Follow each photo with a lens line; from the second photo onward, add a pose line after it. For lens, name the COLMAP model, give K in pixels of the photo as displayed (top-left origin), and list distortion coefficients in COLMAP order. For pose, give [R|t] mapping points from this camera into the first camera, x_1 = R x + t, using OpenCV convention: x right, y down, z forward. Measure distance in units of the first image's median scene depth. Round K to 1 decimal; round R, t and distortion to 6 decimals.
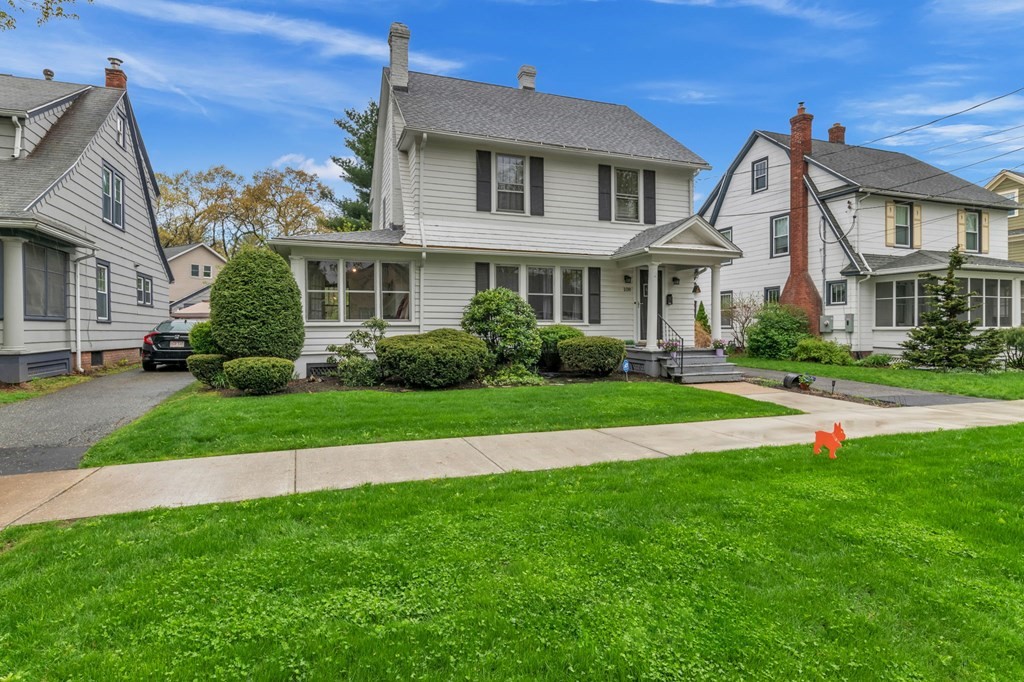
lens RADIAL K [[538.9, 0, 514.5], [0, 538.9, 336.2], [0, 0, 1]] dist [-0.014666, 0.011990]
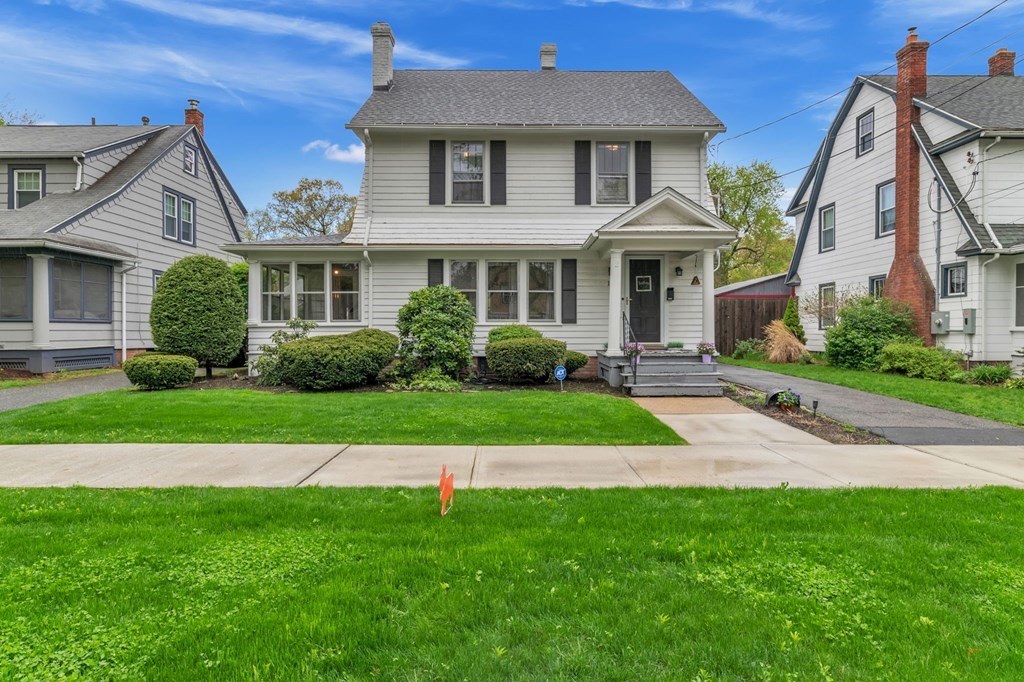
lens RADIAL K [[538.9, 0, 514.5], [0, 538.9, 336.2], [0, 0, 1]] dist [-0.014666, 0.011990]
pose [[0.942999, 0.003526, -0.332776, 0.356868], [-0.005009, 0.999981, -0.003600, 0.000901], [0.332757, 0.005061, 0.942999, 0.147607]]
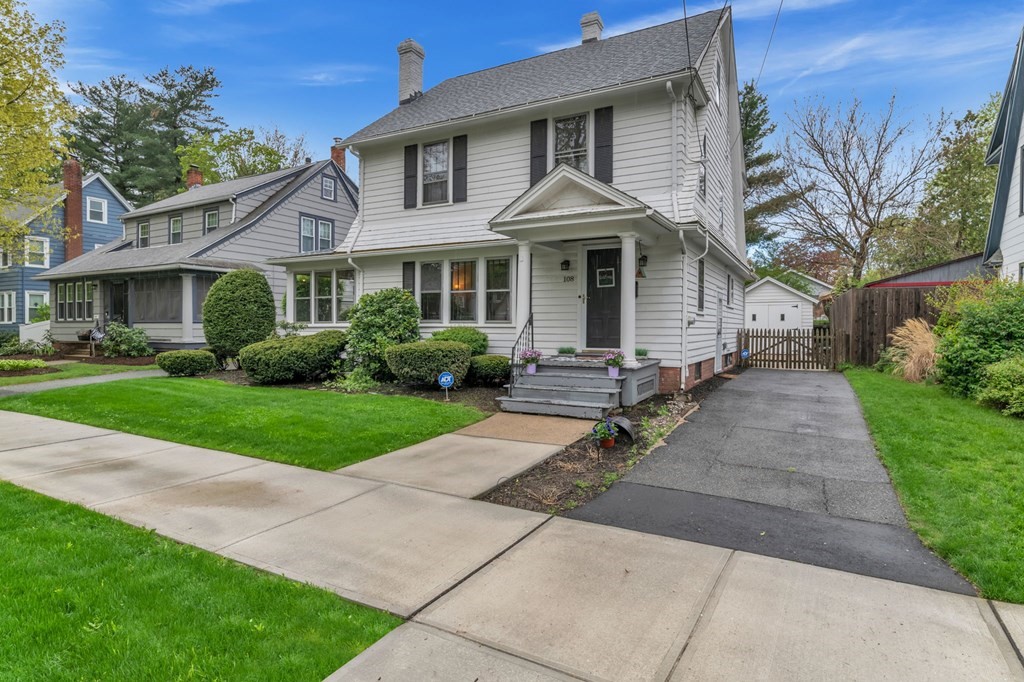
lens RADIAL K [[538.9, 0, 514.5], [0, 538.9, 336.2], [0, 0, 1]] dist [-0.014666, 0.011990]
pose [[0.665039, 0.017903, -0.746594, 0.733251], [-0.015172, 0.999830, 0.010462, -0.015074], [0.746655, 0.004370, 0.665197, 0.464345]]
